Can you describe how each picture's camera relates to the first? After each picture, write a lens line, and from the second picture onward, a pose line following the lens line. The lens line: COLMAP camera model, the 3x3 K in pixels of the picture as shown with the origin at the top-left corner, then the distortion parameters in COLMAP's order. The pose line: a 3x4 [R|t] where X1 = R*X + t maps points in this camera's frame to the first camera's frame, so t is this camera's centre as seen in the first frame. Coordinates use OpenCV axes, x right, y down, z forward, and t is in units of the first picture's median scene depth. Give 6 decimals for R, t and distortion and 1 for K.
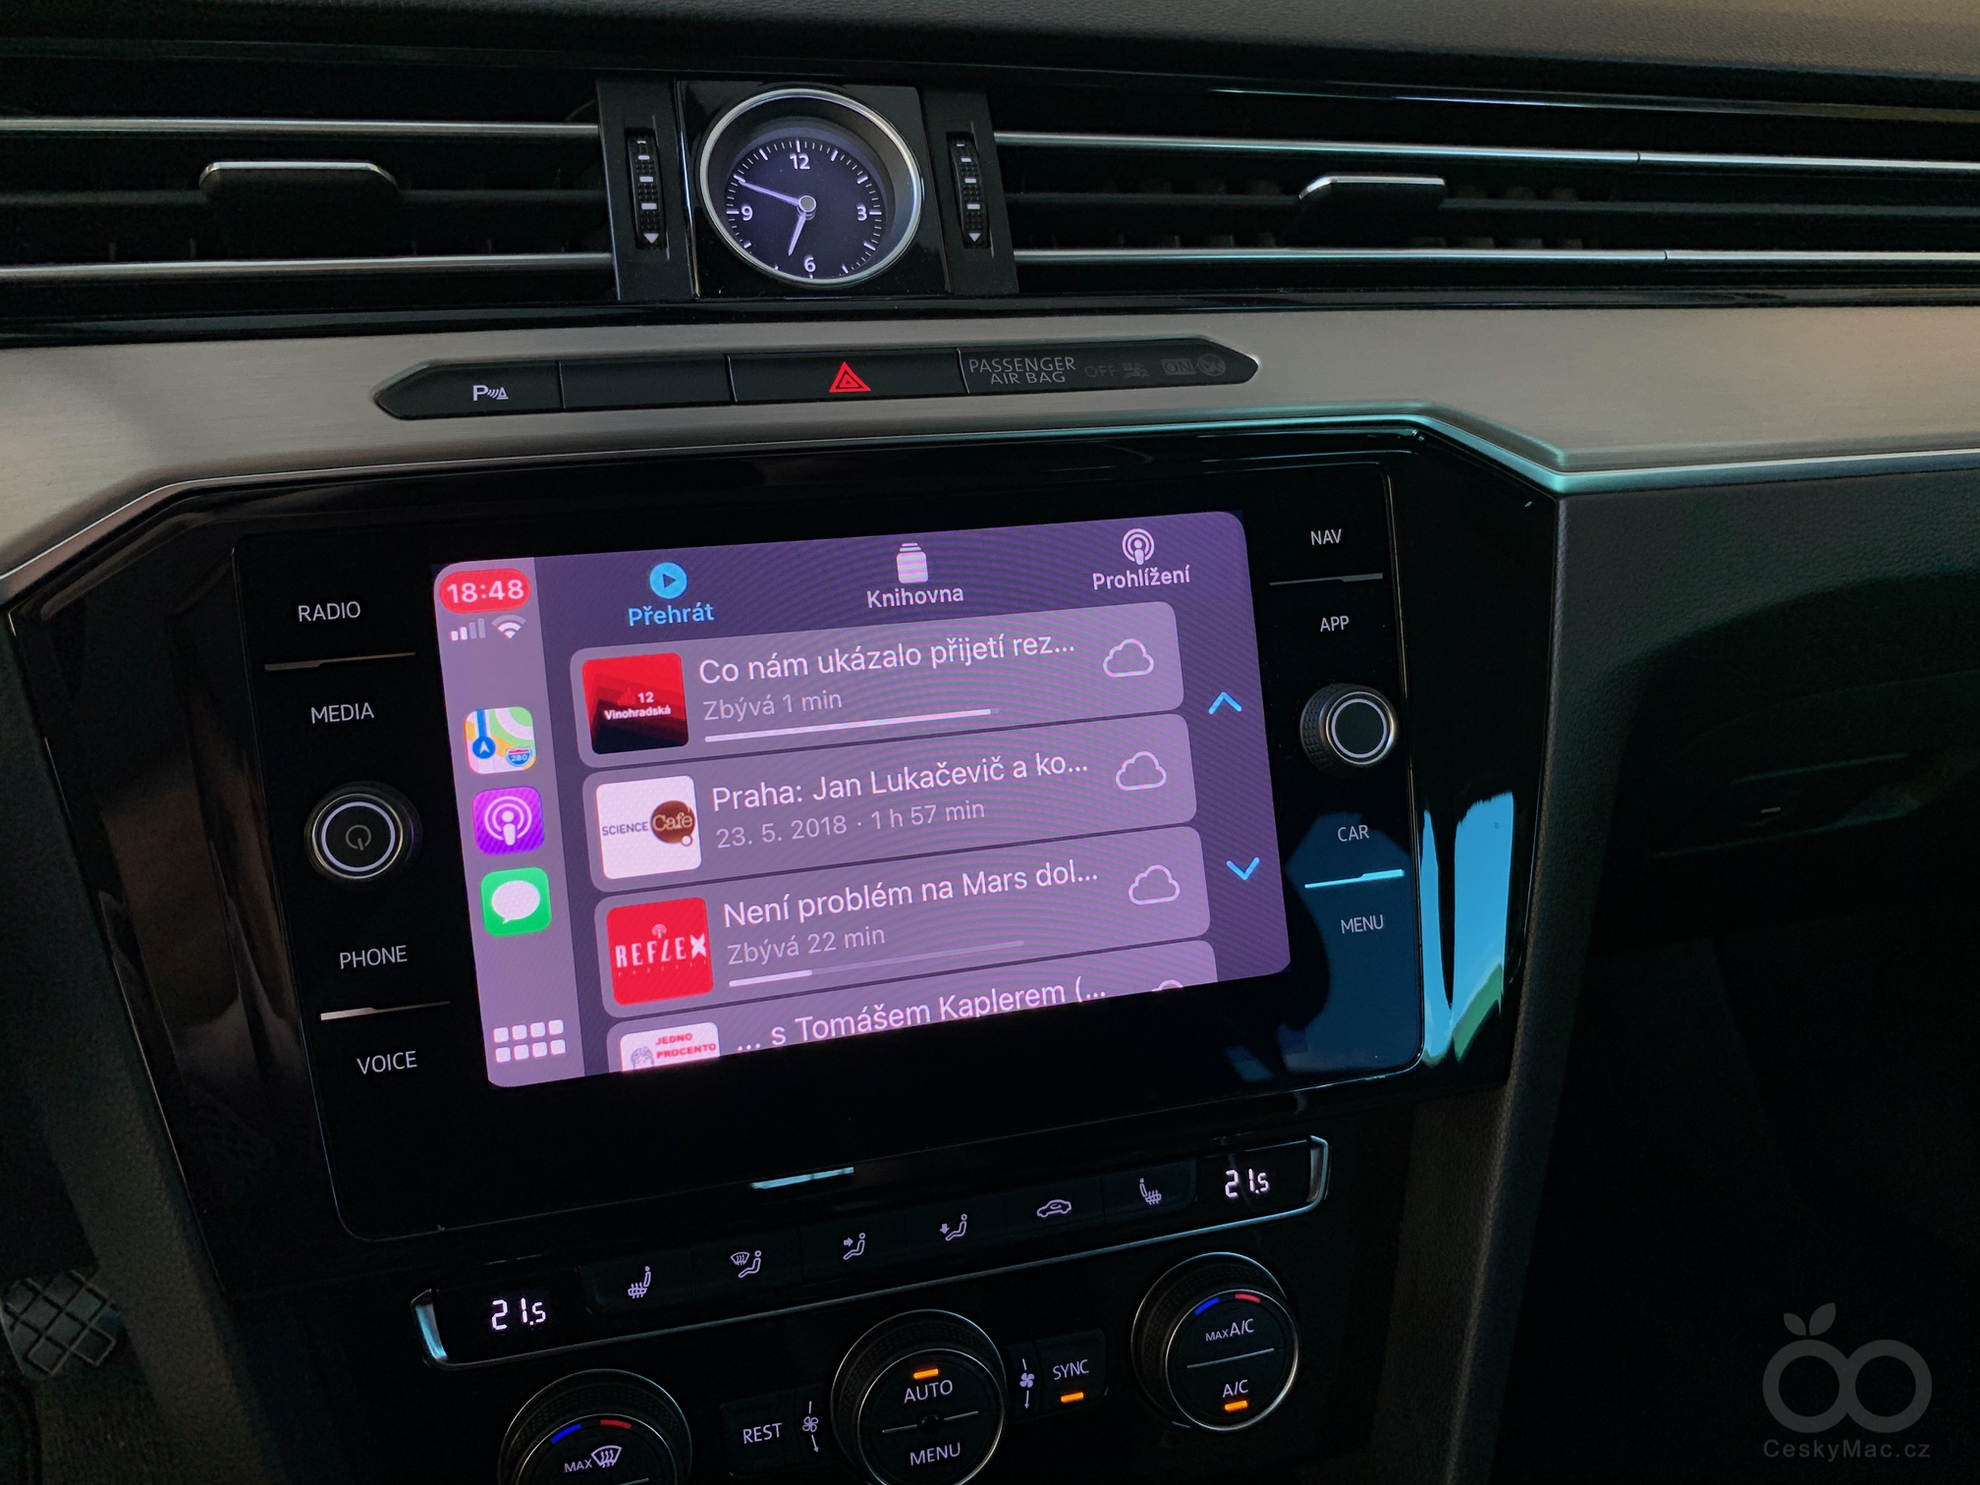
lens RADIAL K [[1547.7, 0, 997.6], [0, 1547.7, 740.5], [0, 0, 1]] dist [-0.033217, -0.002130]
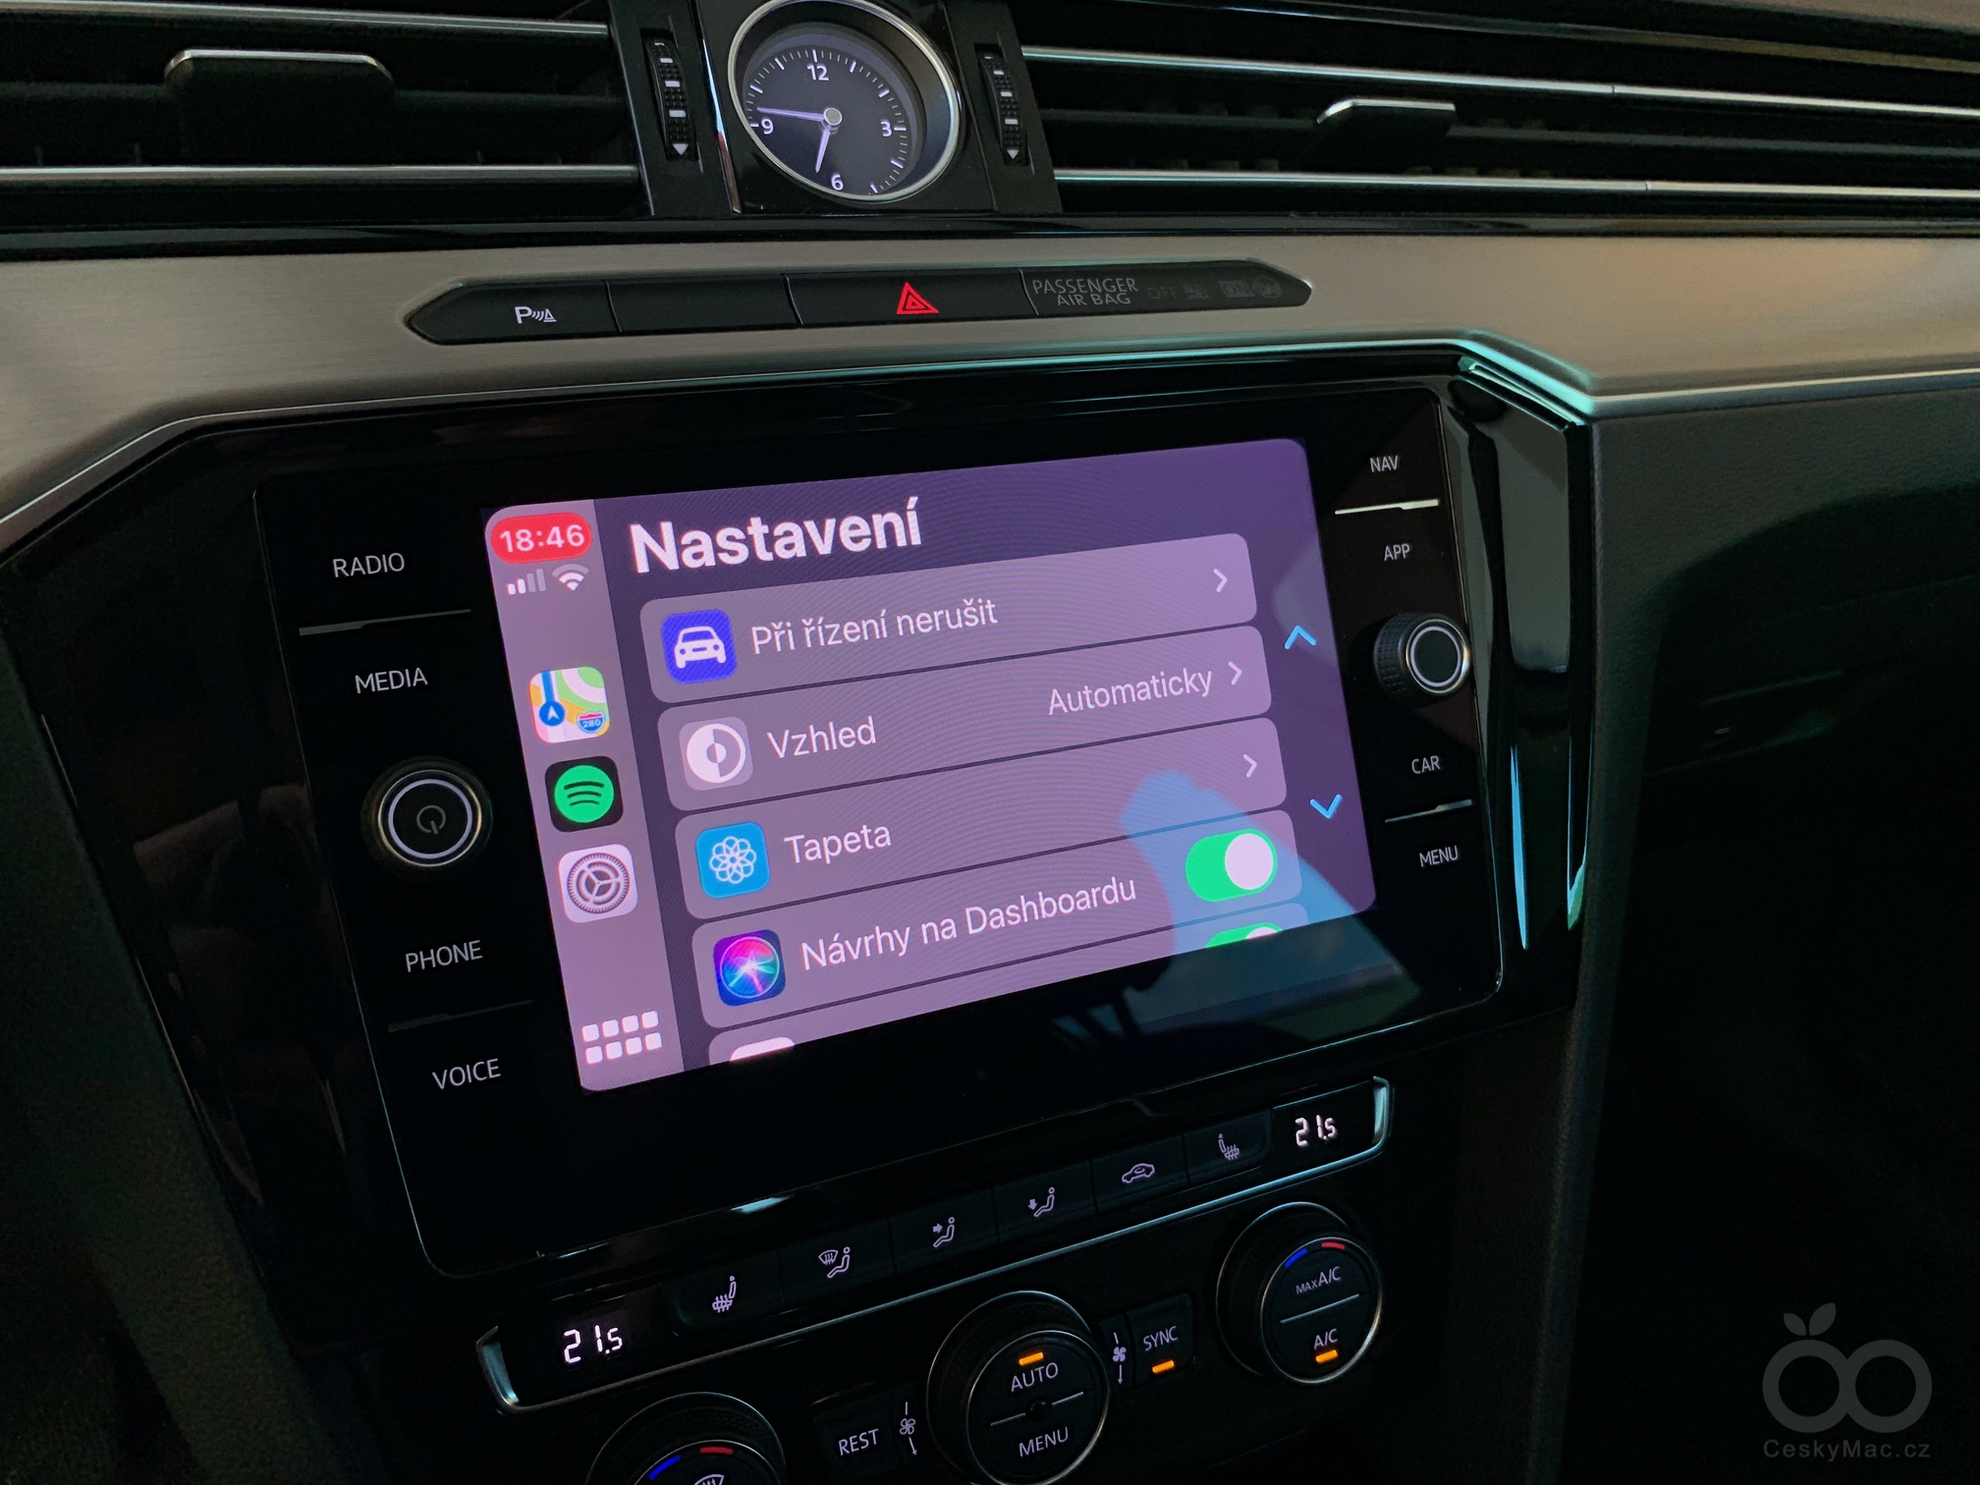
lens RADIAL K [[1547.7, 0, 982.4], [0, 1547.7, 739.7], [0, 0, 1]] dist [-0.033217, -0.002130]
pose [[0.986753, -0.049915, 0.154360, -0.203509], [0.048441, 0.998737, 0.013302, 0.018008], [-0.154829, -0.005648, 0.987925, 0.073279]]
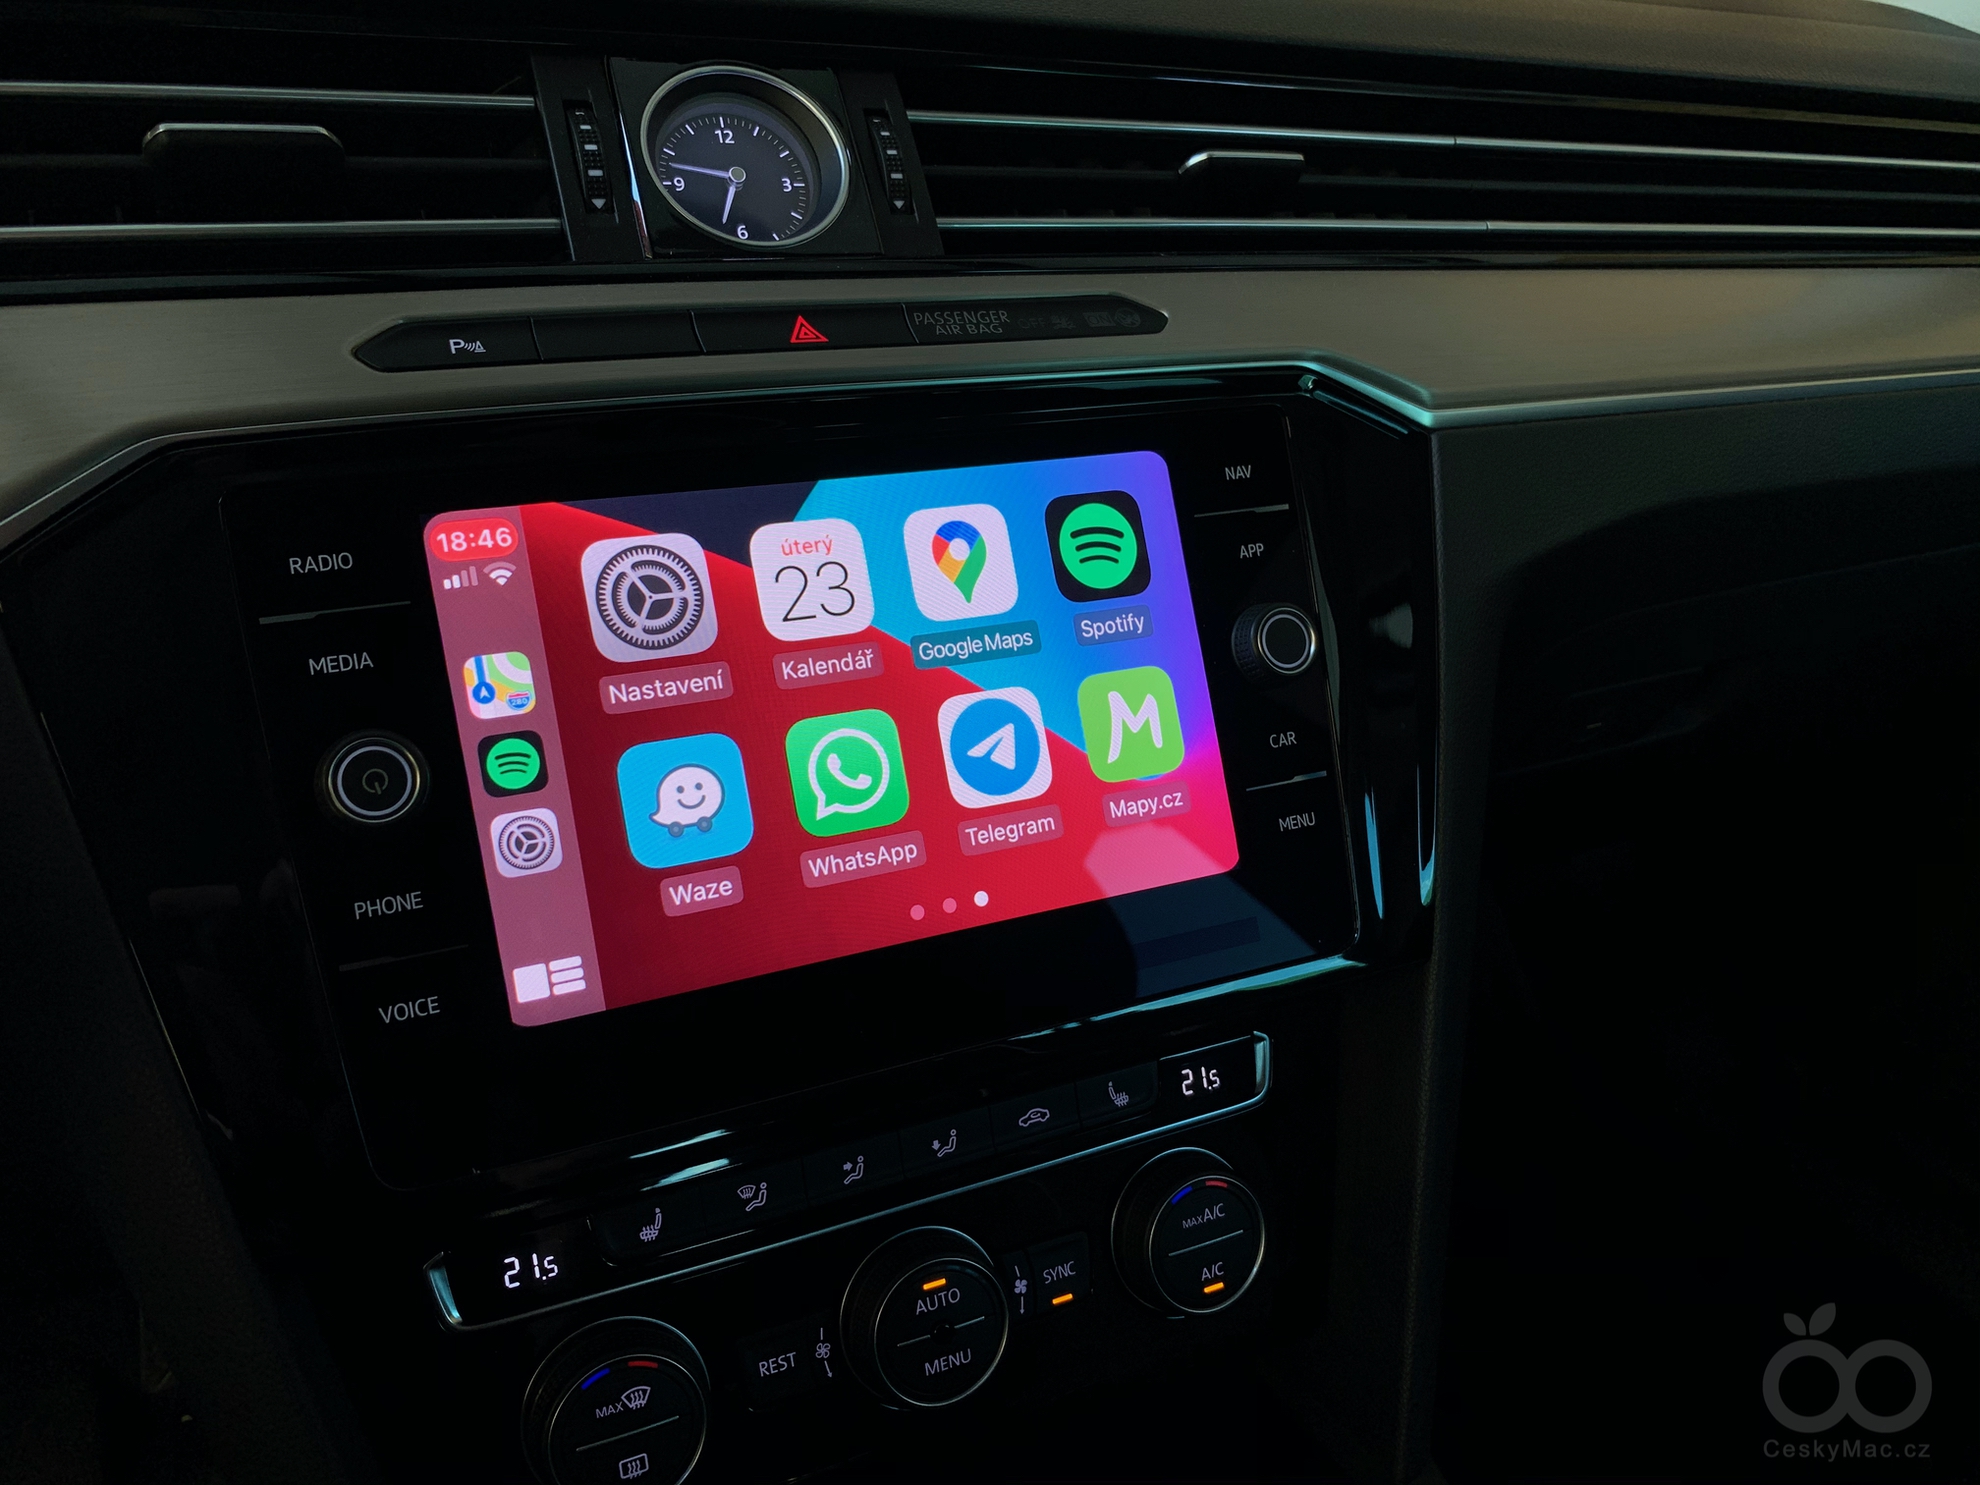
lens RADIAL K [[1547.7, 0, 989.8], [0, 1547.7, 741.8], [0, 0, 1]] dist [-0.033217, -0.002130]
pose [[0.983603, -0.064499, 0.168418, -0.161549], [0.070269, 0.997120, -0.028525, 0.079865], [-0.166093, 0.039892, 0.985303, -0.043598]]
